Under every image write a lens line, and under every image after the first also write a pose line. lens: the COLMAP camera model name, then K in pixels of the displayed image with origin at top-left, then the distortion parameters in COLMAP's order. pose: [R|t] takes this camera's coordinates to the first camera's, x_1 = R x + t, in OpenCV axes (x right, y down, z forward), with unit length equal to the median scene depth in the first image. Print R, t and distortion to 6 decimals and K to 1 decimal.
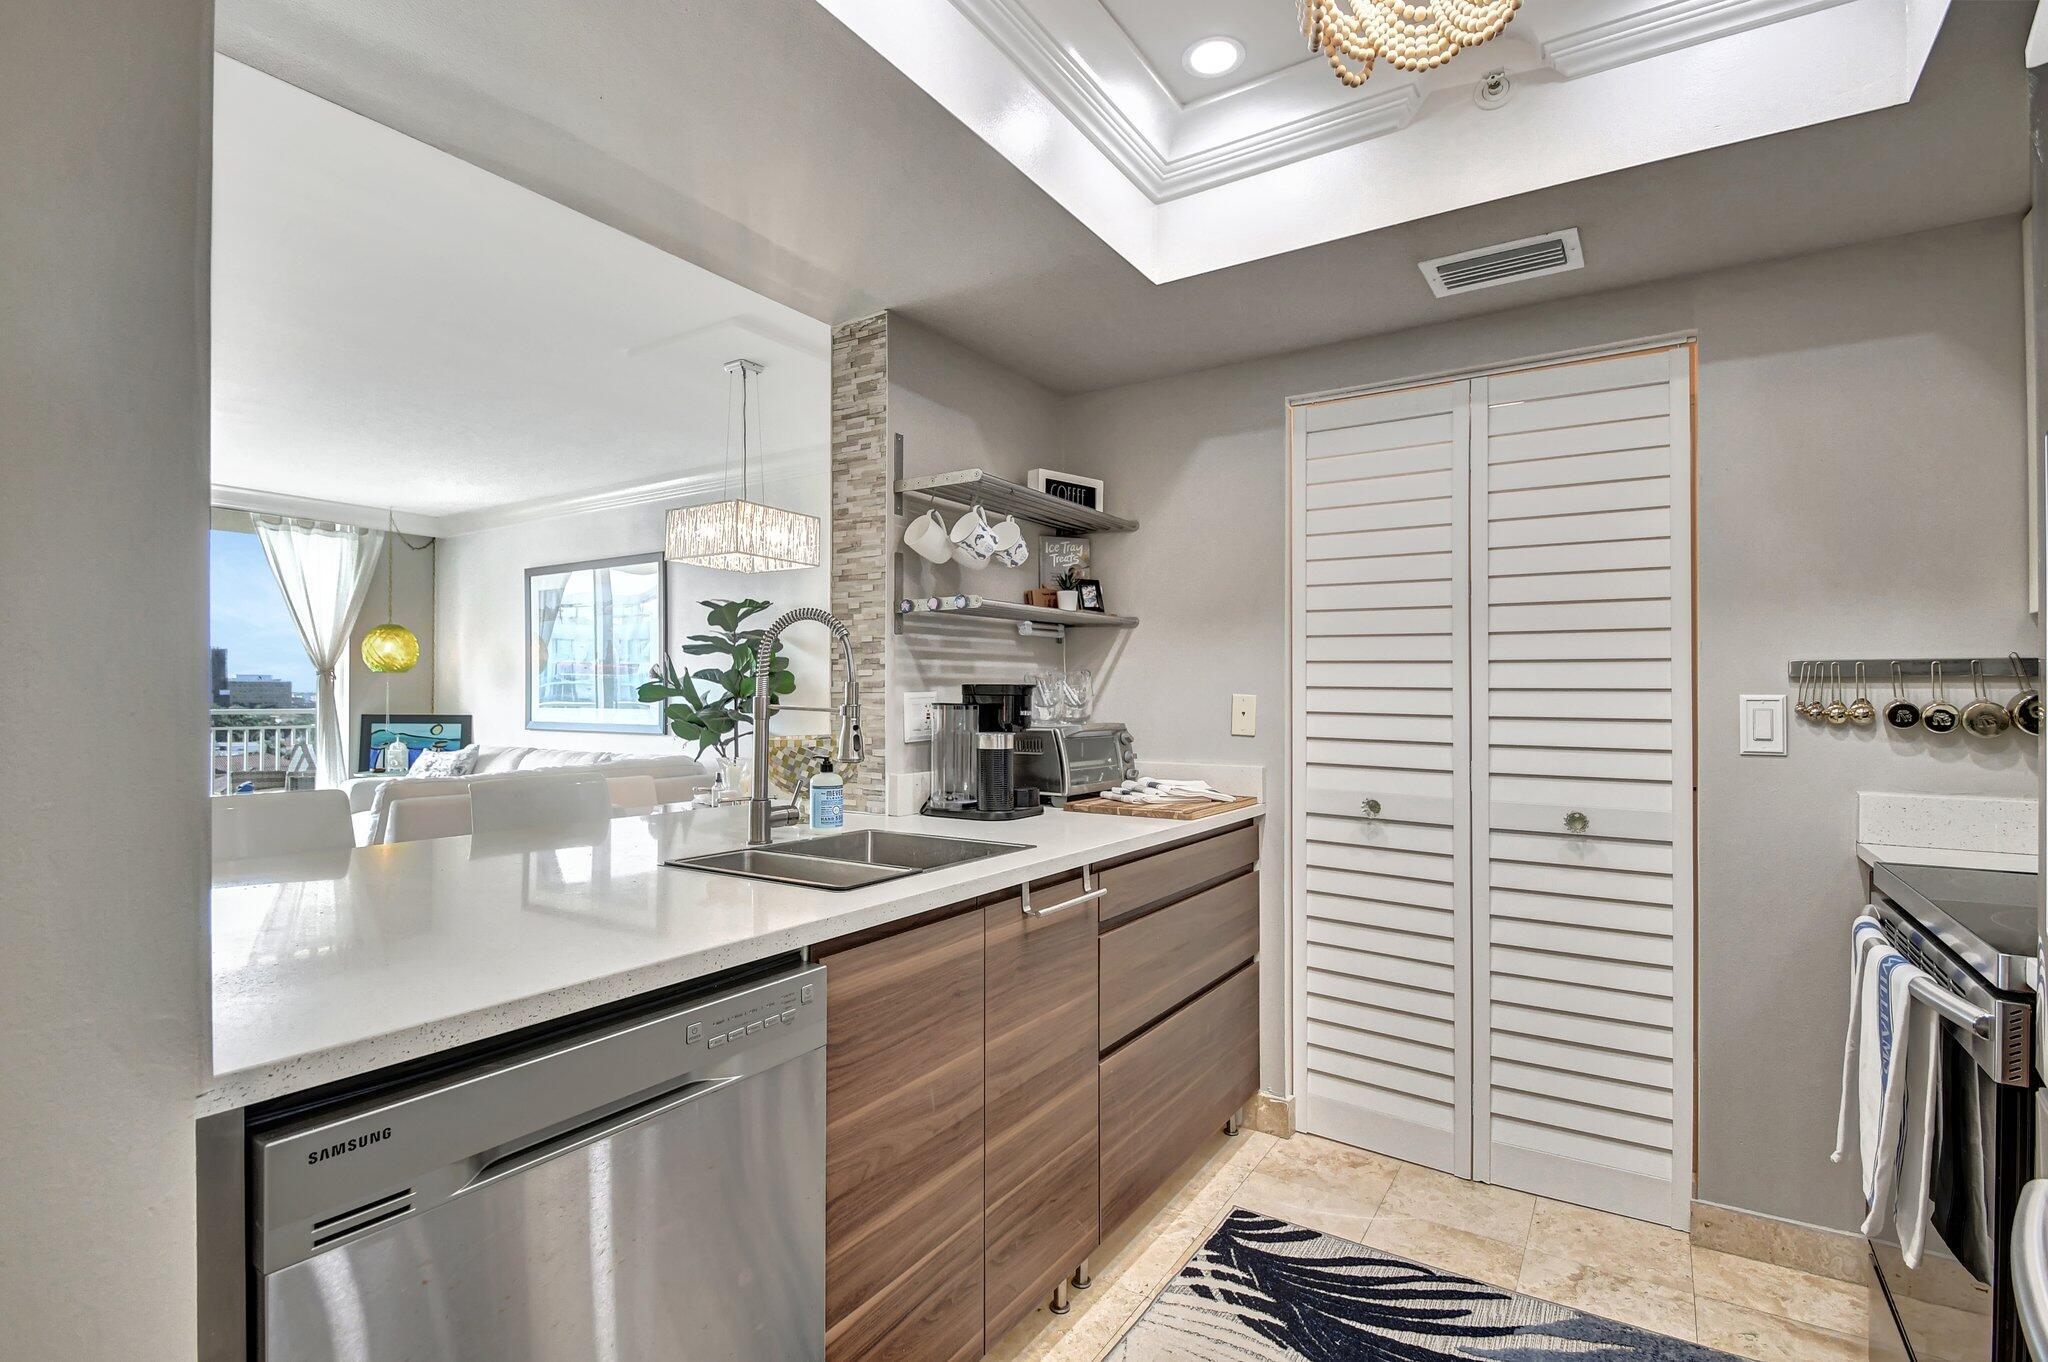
lens RADIAL K [[955.5, 0, 1027.1], [0, 955.5, 685.9], [0, 0, 1]] dist [0.020414, -0.005188]
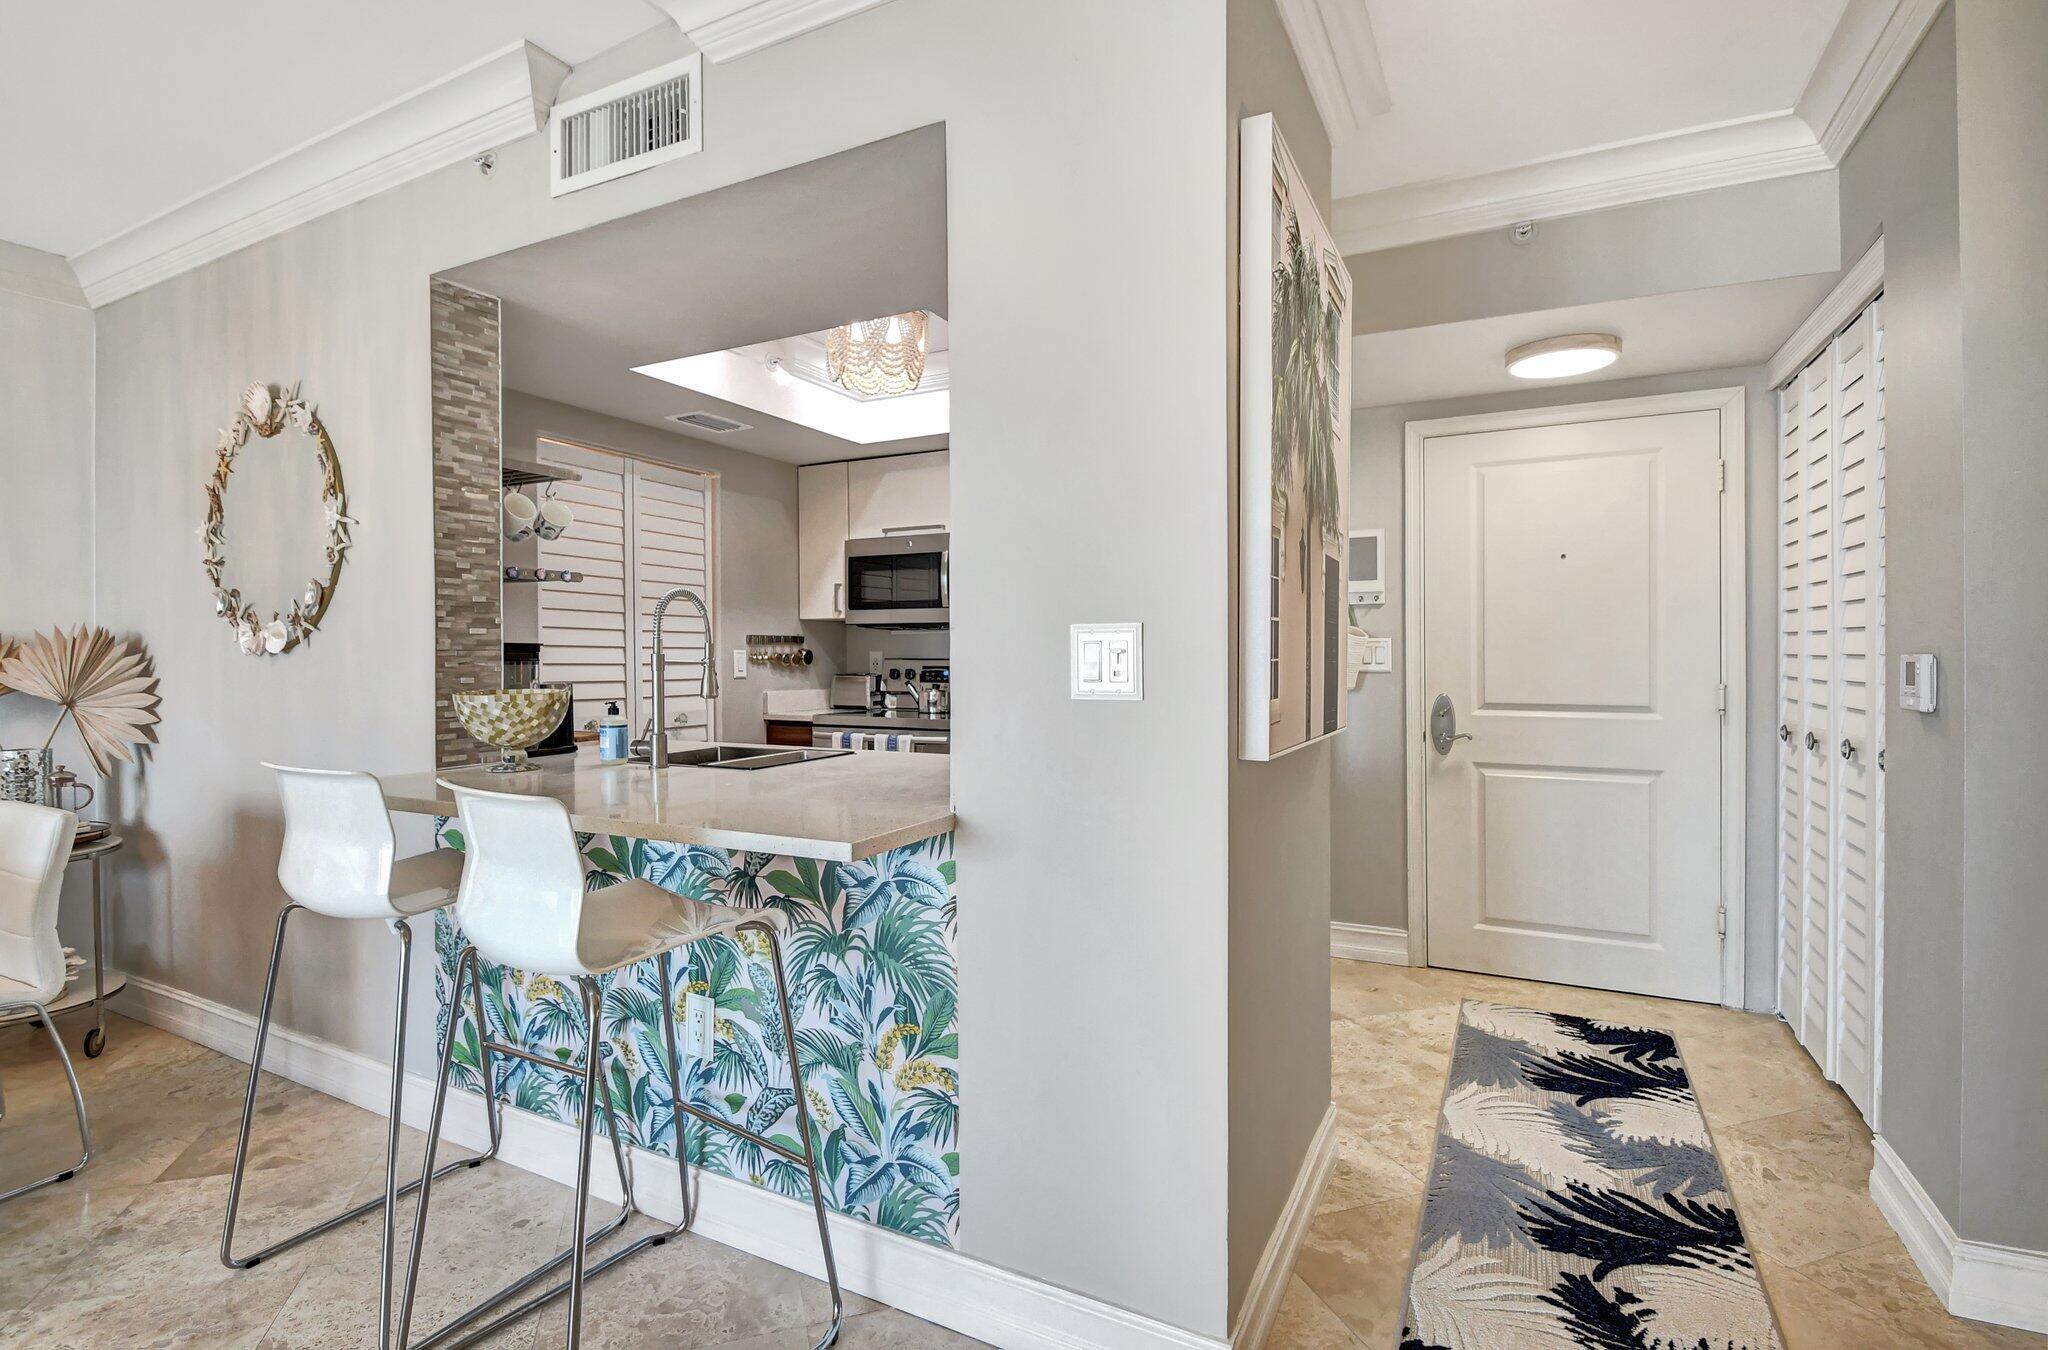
lens RADIAL K [[955.5, 0, 1040.1], [0, 955.5, 658.2], [0, 0, 1]] dist [0.020414, -0.005188]
pose [[-0.104302, -0.008597, 0.994508, -0.946821], [0.002145, 0.999958, 0.008869, 0.005584], [-0.994543, 0.003058, -0.104280, 0.368549]]
